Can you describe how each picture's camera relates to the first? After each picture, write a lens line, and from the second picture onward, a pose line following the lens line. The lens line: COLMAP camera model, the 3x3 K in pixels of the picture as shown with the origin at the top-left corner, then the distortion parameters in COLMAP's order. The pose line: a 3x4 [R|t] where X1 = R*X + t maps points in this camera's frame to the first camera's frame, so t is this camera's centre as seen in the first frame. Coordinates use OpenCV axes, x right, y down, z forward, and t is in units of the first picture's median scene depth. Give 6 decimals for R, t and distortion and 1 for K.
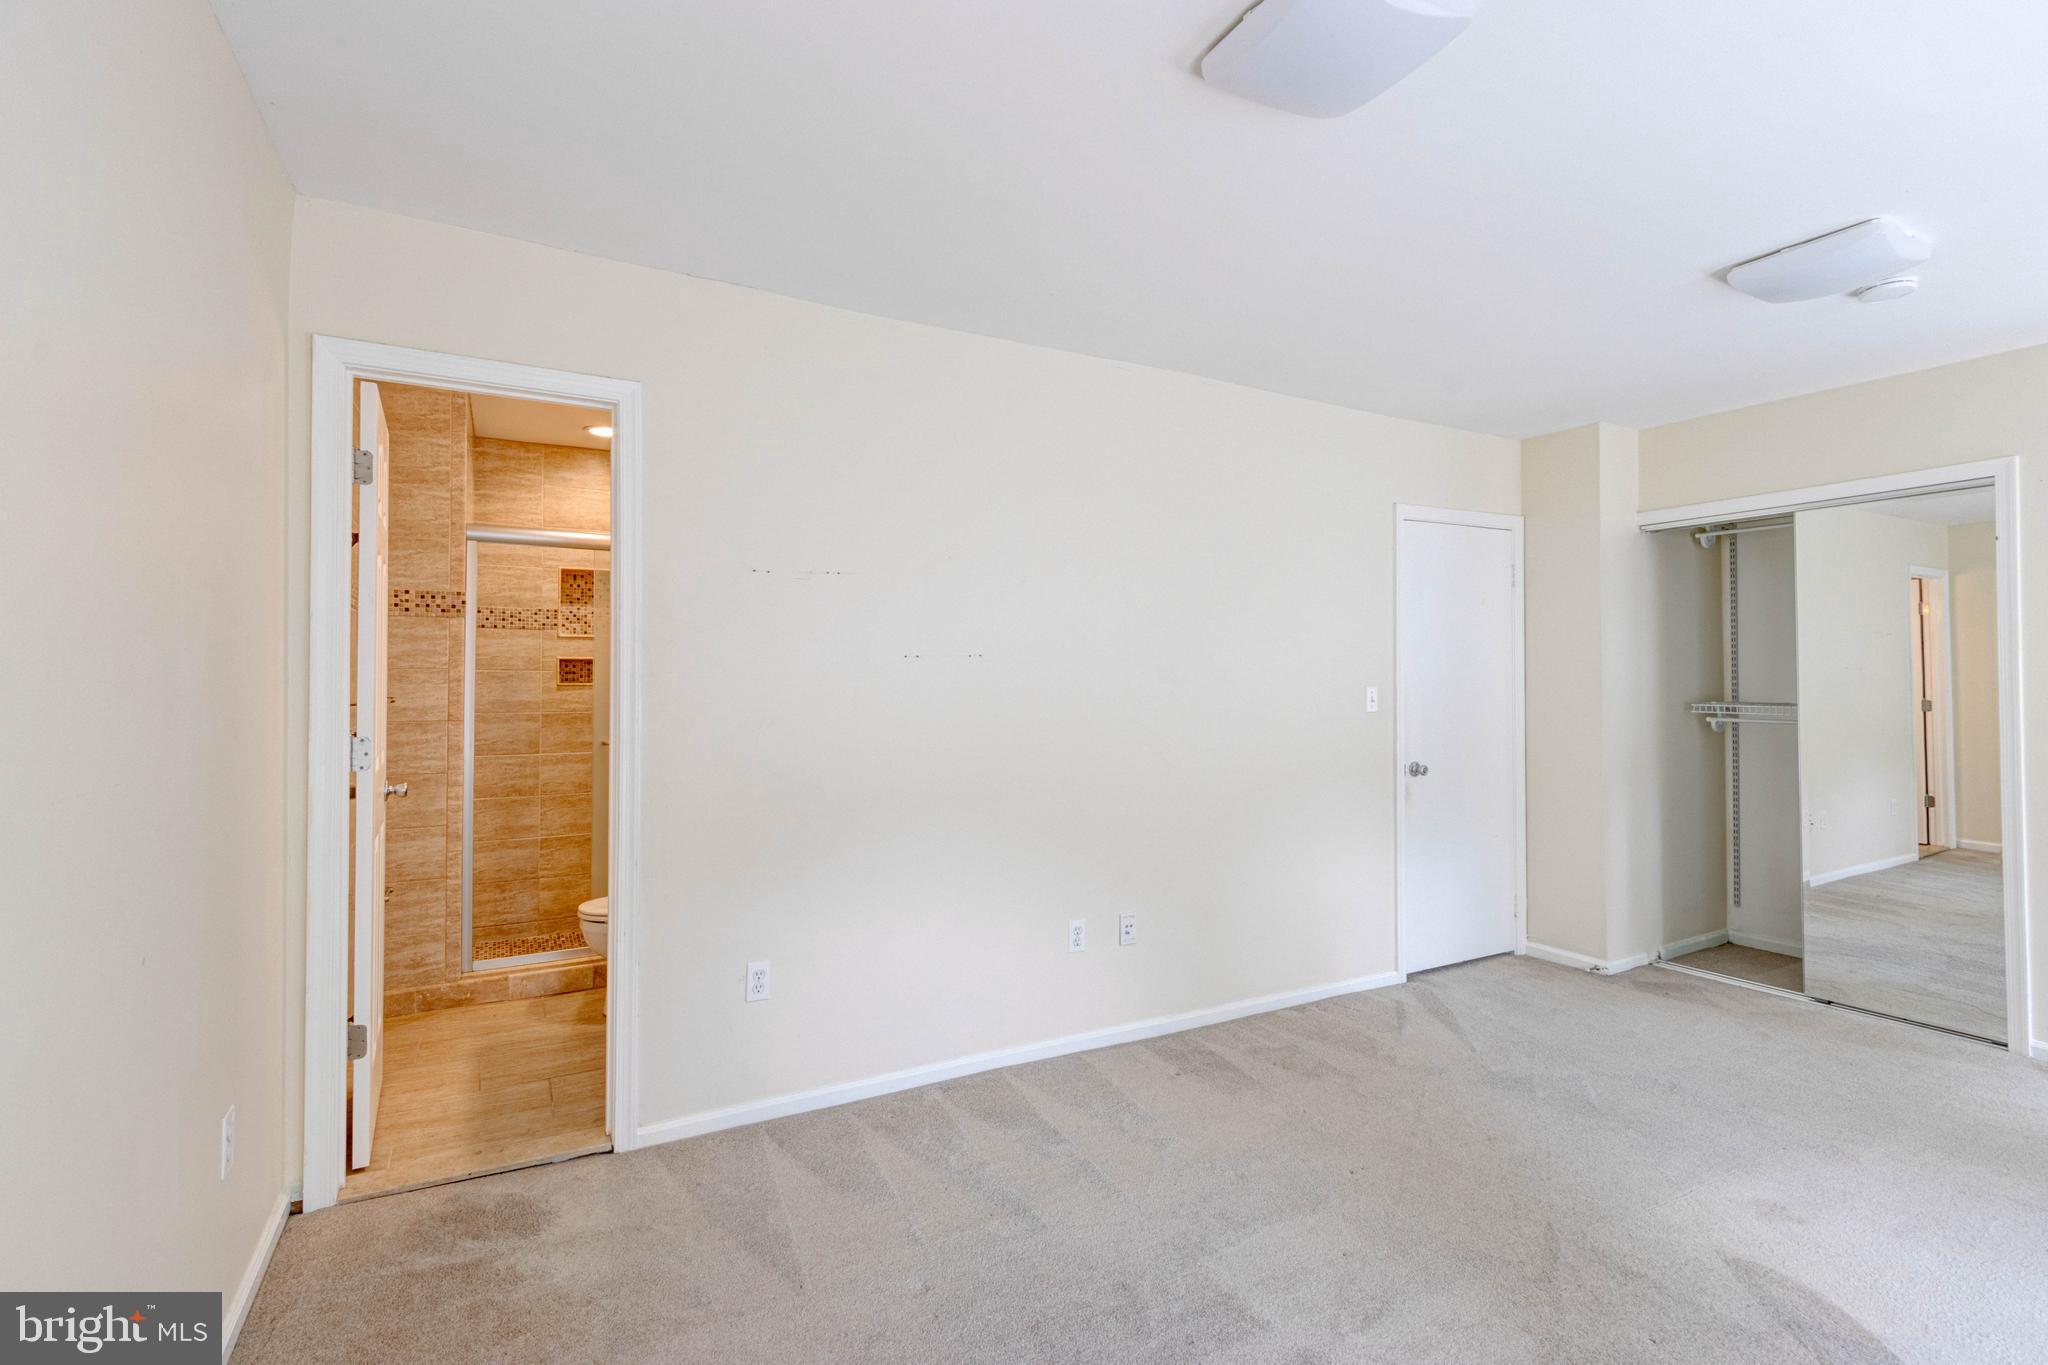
lens RADIAL K [[937.8, 0, 1030.9], [0, 937.8, 668.5], [0, 0, 1]] dist [0.004231, -0.001917]
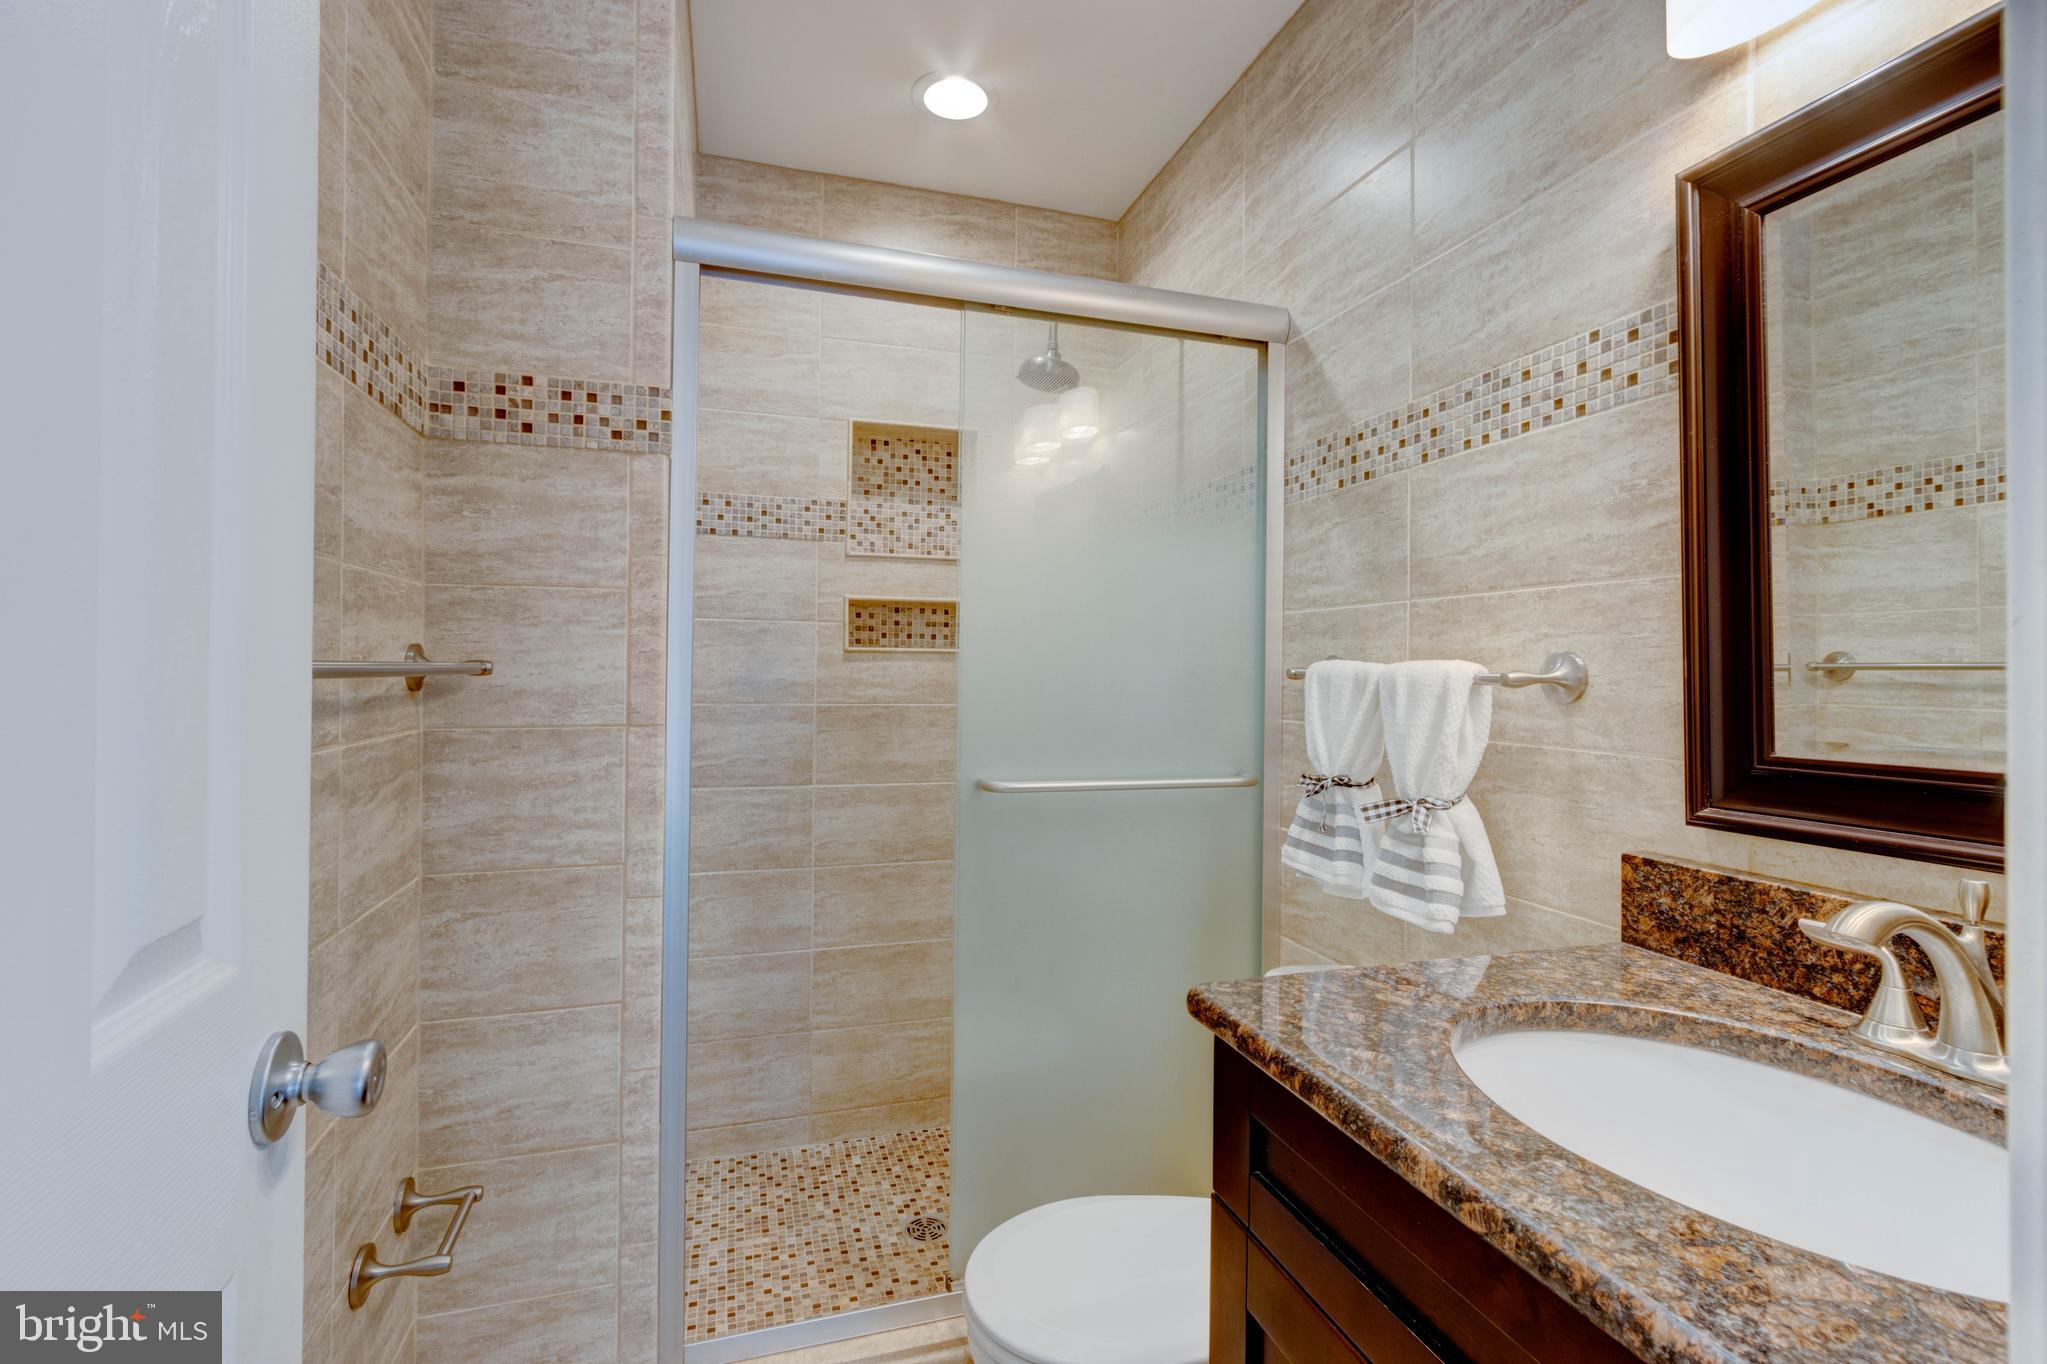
lens RADIAL K [[937.3, 0, 1022.8], [0, 937.3, 671.1], [0, 0, 1]] dist [0.004231, -0.001917]
pose [[0.978044, 0.009450, -0.208184, -0.382187], [-0.007155, 0.999905, 0.011775, 0.027785], [0.208275, -0.010027, 0.978019, 0.656775]]
